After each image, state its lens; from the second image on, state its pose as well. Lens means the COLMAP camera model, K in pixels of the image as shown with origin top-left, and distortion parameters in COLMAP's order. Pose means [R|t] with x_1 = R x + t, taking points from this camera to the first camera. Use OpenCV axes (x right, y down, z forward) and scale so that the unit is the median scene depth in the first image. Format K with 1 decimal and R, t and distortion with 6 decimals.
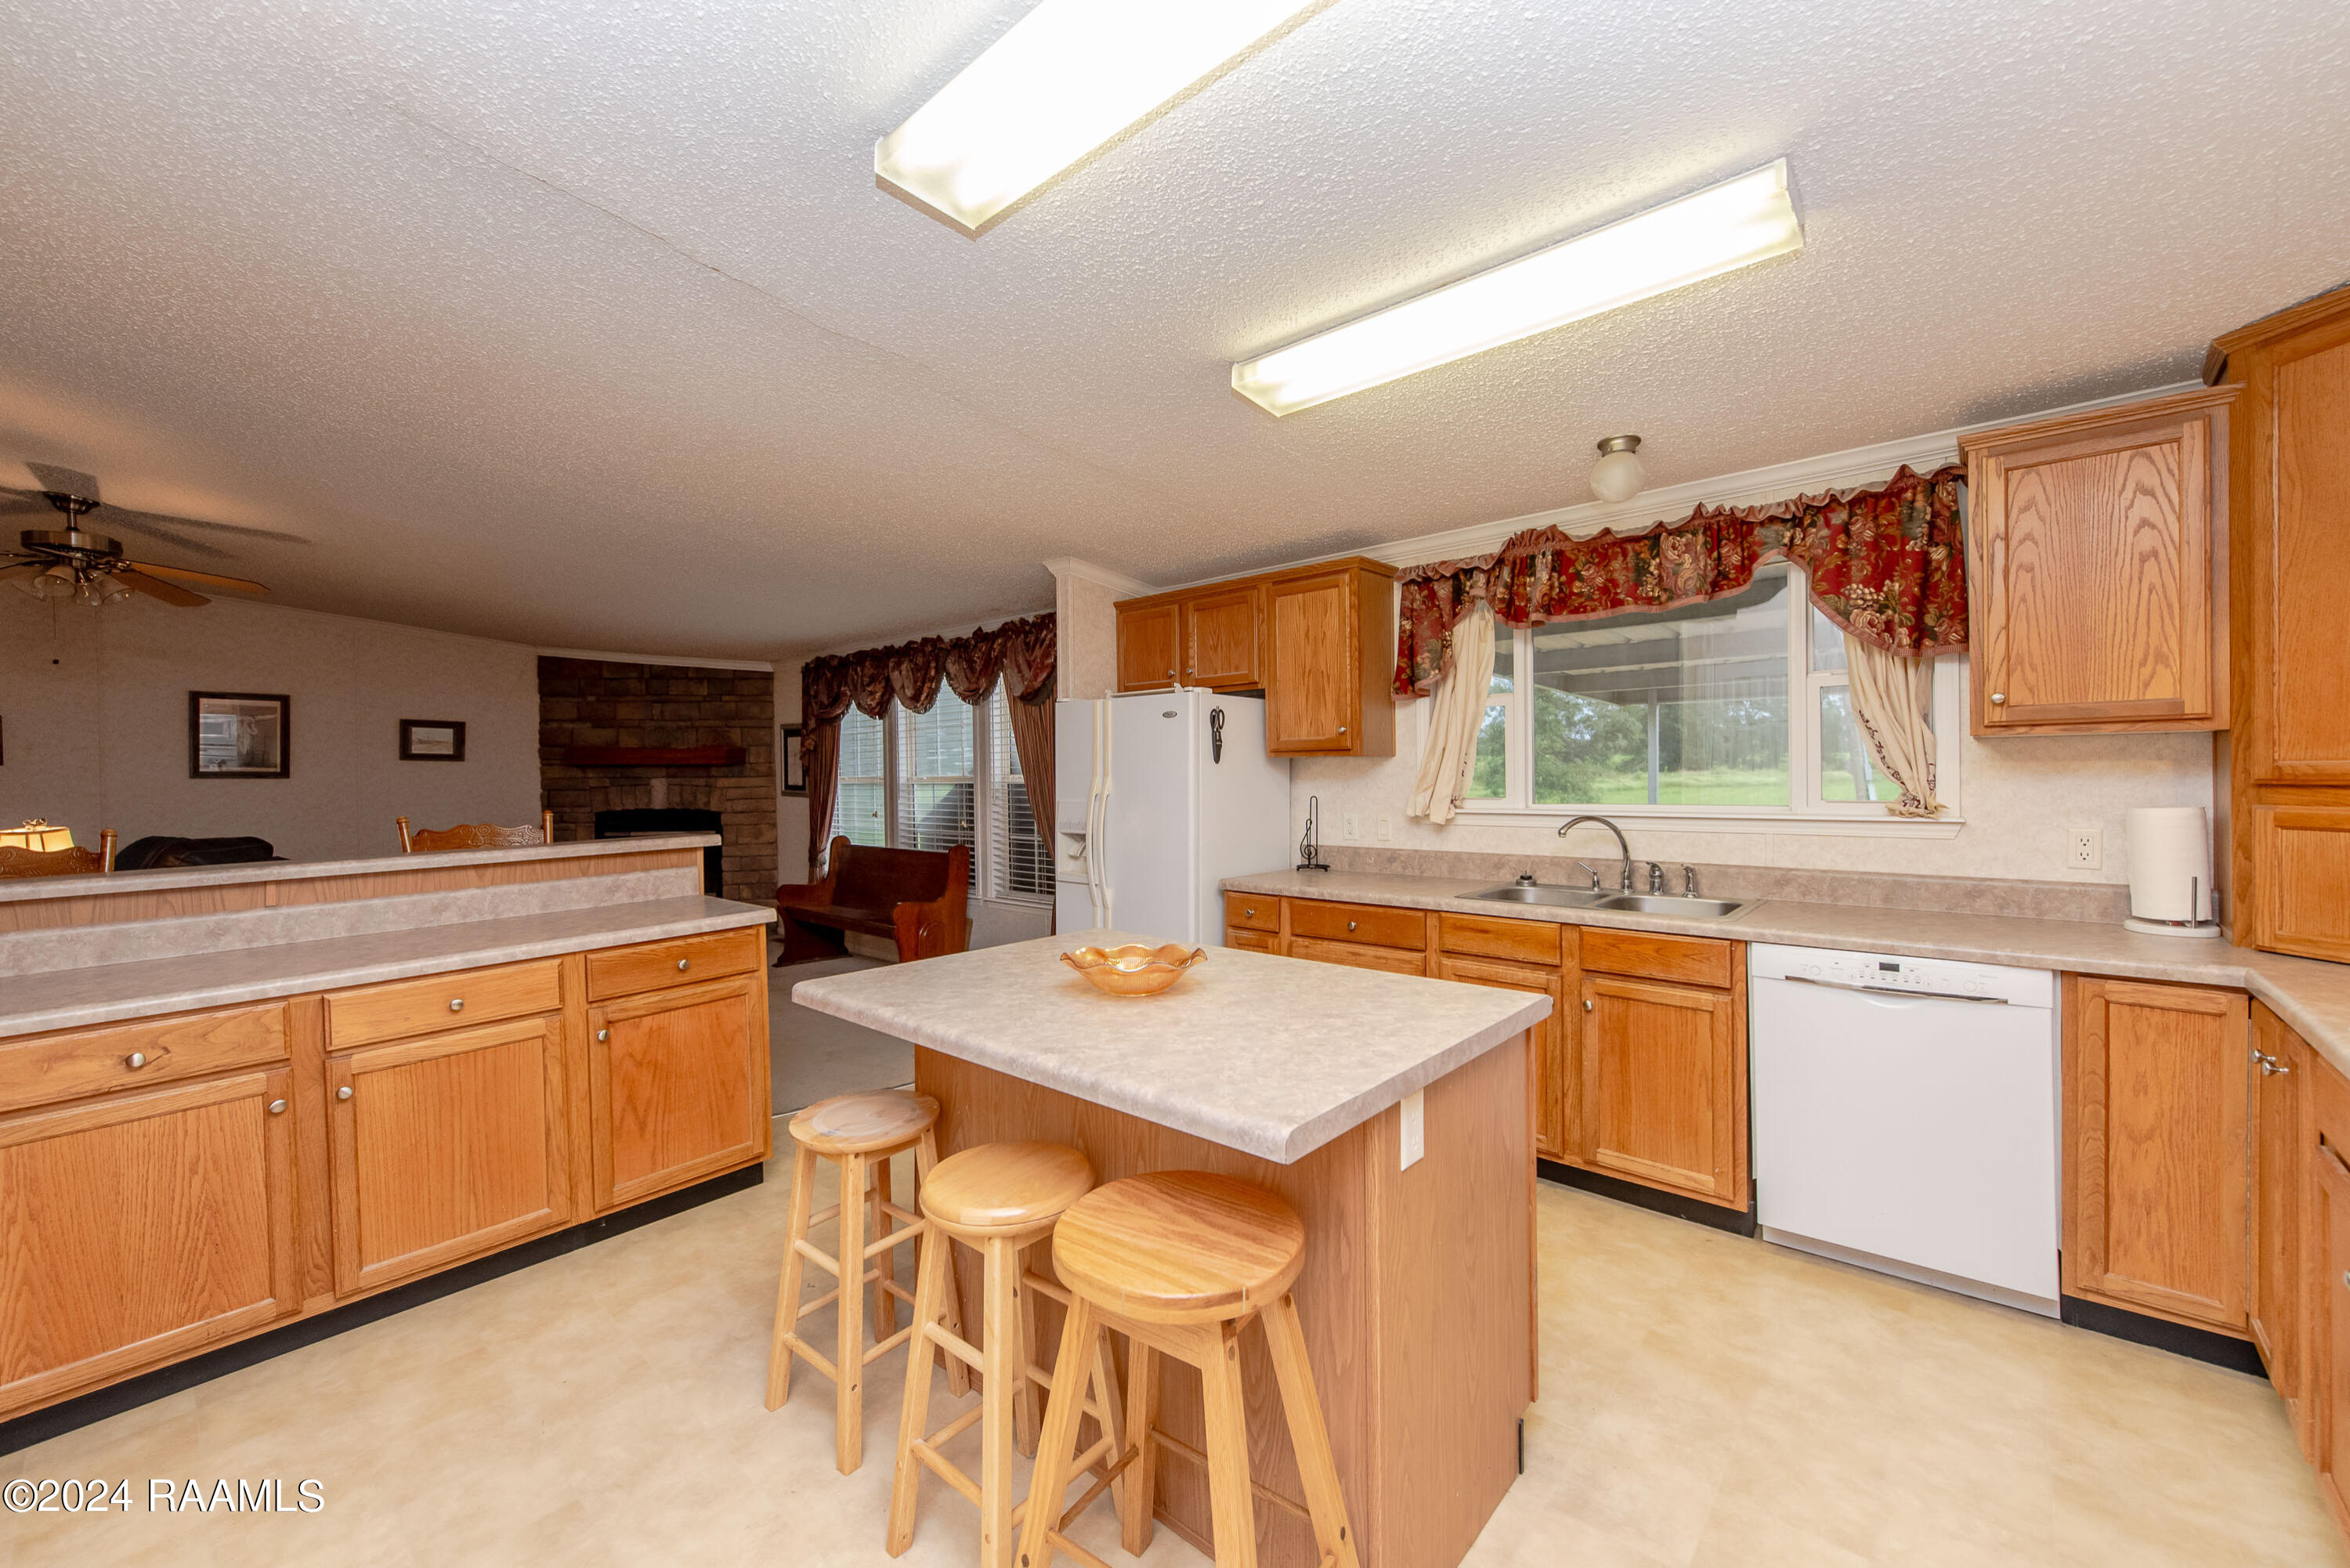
lens RADIAL K [[926.2, 0, 1169.2], [0, 926.2, 783.5], [0, 0, 1]] dist [0.010548, -0.002969]
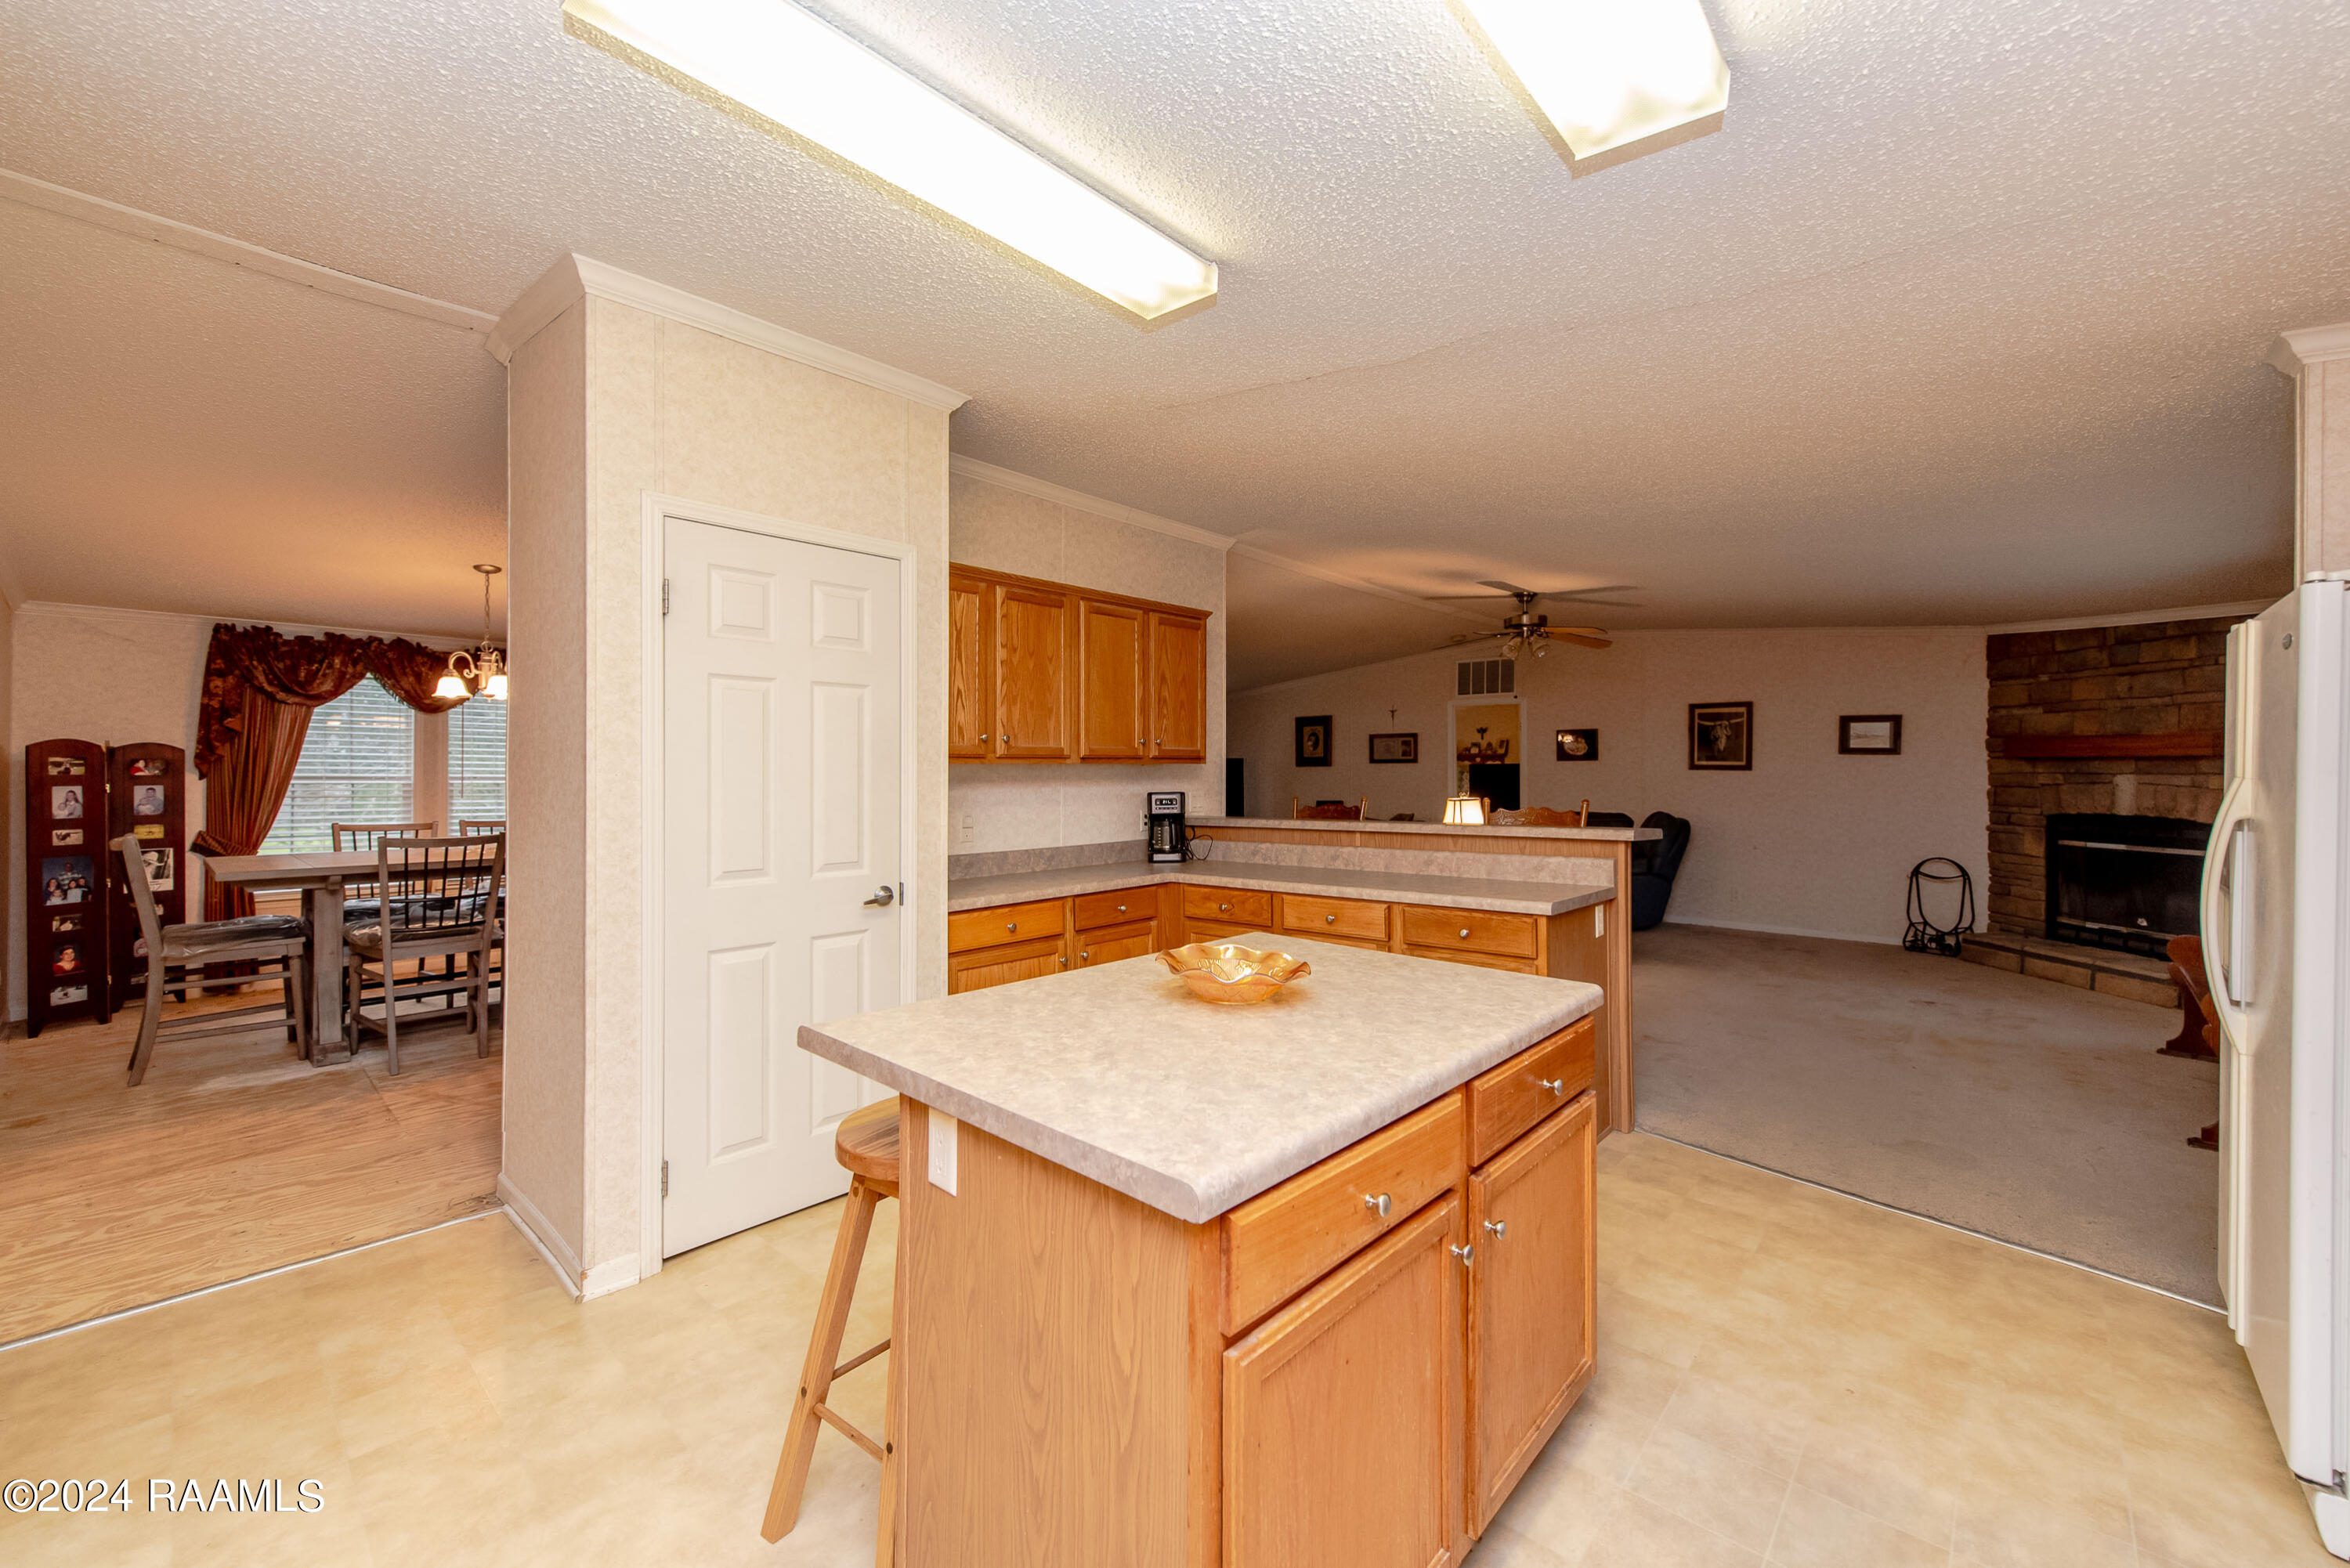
lens RADIAL K [[926.2, 0, 1182.1], [0, 926.2, 776.1], [0, 0, 1]] dist [0.010548, -0.002969]
pose [[-0.019787, 0.014999, -0.999692, 0.233999], [-0.014568, 0.999777, 0.015289, -0.004899], [0.999698, 0.014866, -0.019564, 0.246415]]
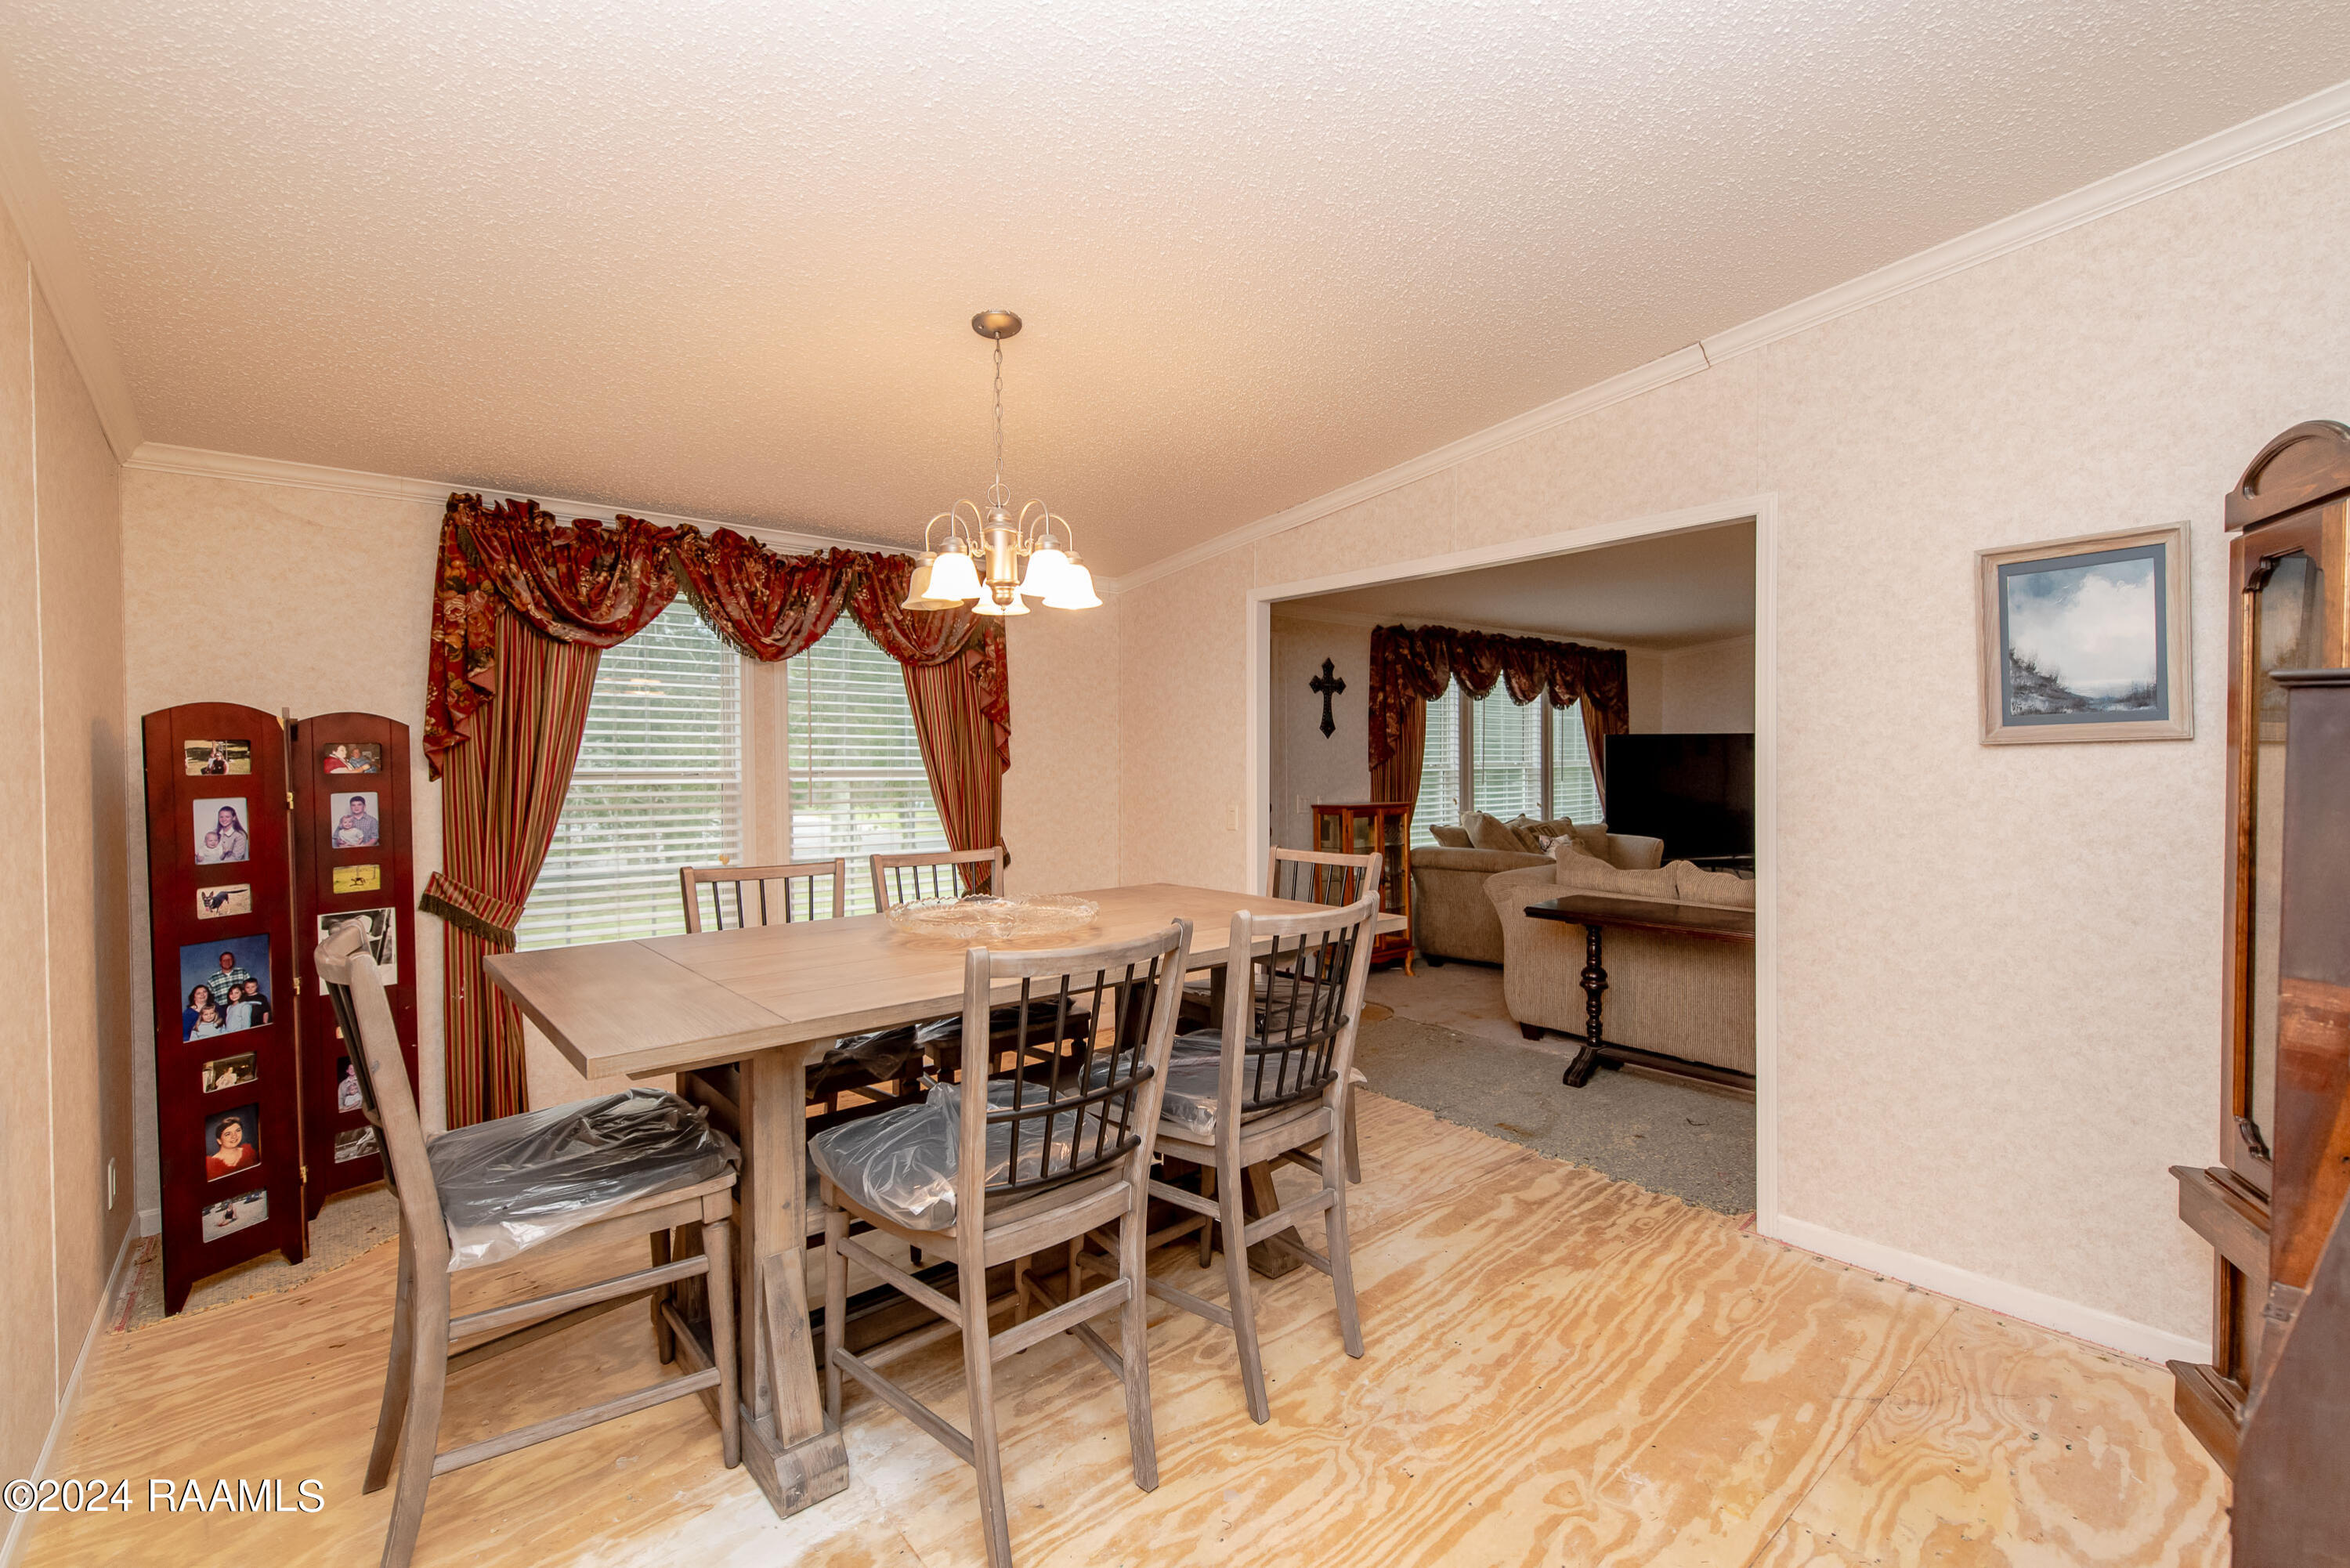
lens RADIAL K [[989.5, 0, 1159.9], [0, 989.5, 785.8], [0, 0, 1]] dist [-0.000152, -0.000599]
pose [[-0.137881, 0.040886, -0.989605, 0.182920], [-0.008237, 0.999066, 0.042424, -0.003870], [0.990415, 0.014001, -0.137415, 0.183633]]
